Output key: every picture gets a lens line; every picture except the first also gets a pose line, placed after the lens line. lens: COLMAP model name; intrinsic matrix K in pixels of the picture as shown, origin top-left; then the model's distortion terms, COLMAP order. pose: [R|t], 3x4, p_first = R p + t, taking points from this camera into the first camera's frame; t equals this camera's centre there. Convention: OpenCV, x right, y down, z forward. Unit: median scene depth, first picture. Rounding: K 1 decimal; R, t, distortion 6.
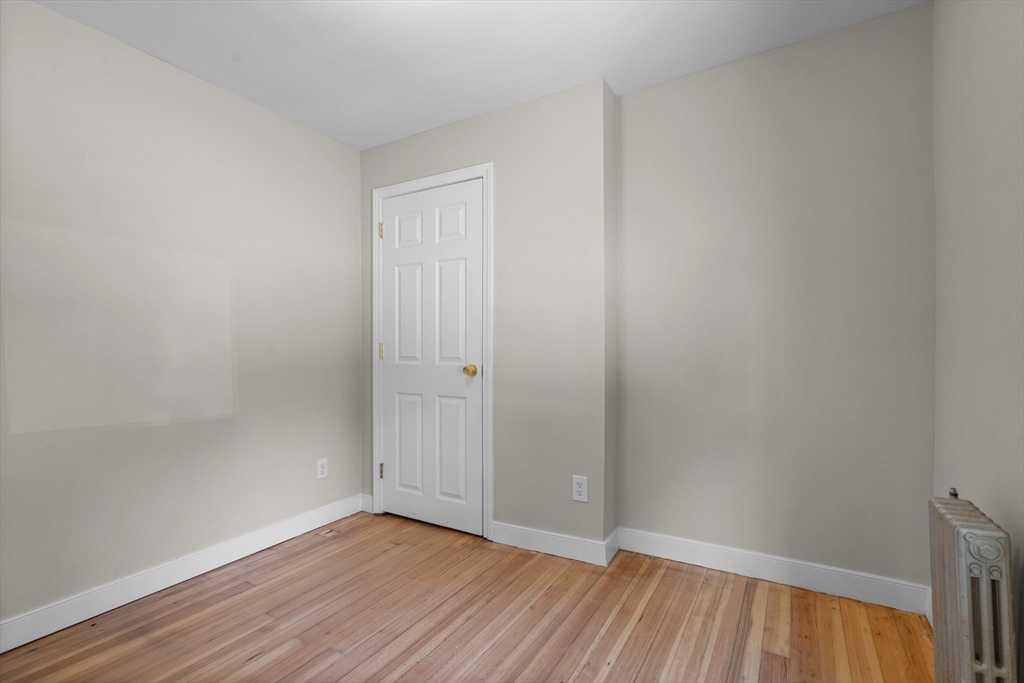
lens RADIAL K [[479.3, 0, 508.8], [0, 479.3, 325.3], [0, 0, 1]] dist [-0.000756, 0.000195]
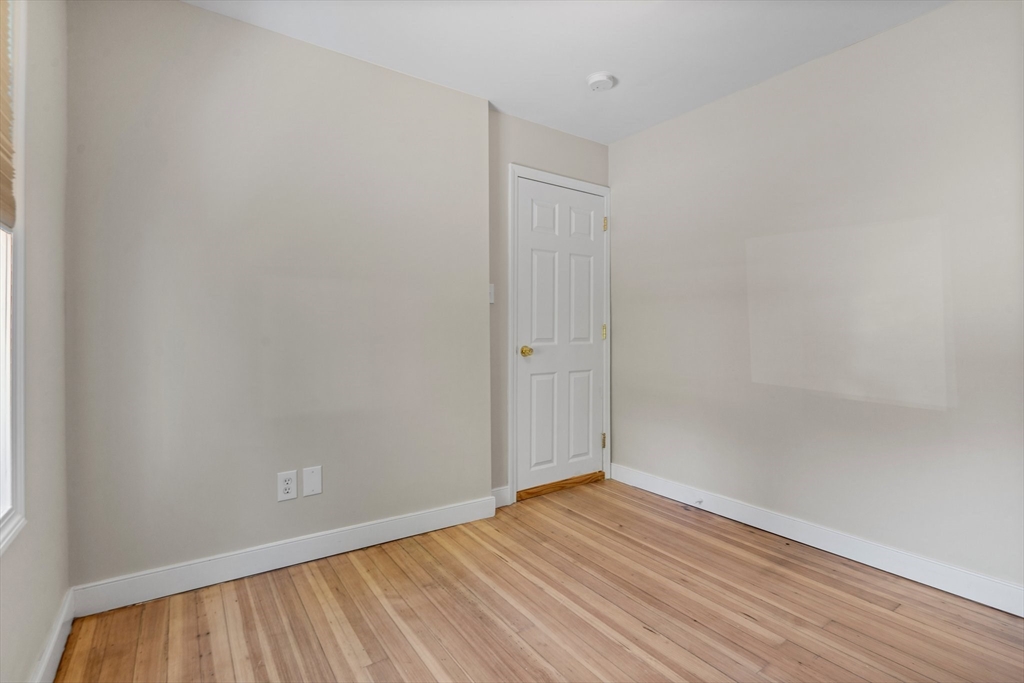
lens RADIAL K [[479.3, 0, 508.8], [0, 479.3, 325.3], [0, 0, 1]] dist [-0.000756, 0.000195]
pose [[-0.420303, 0.000297, -0.907384, 0.523544], [0.040889, 0.998990, -0.018613, 0.041471], [0.906462, -0.044925, -0.419890, 0.804469]]
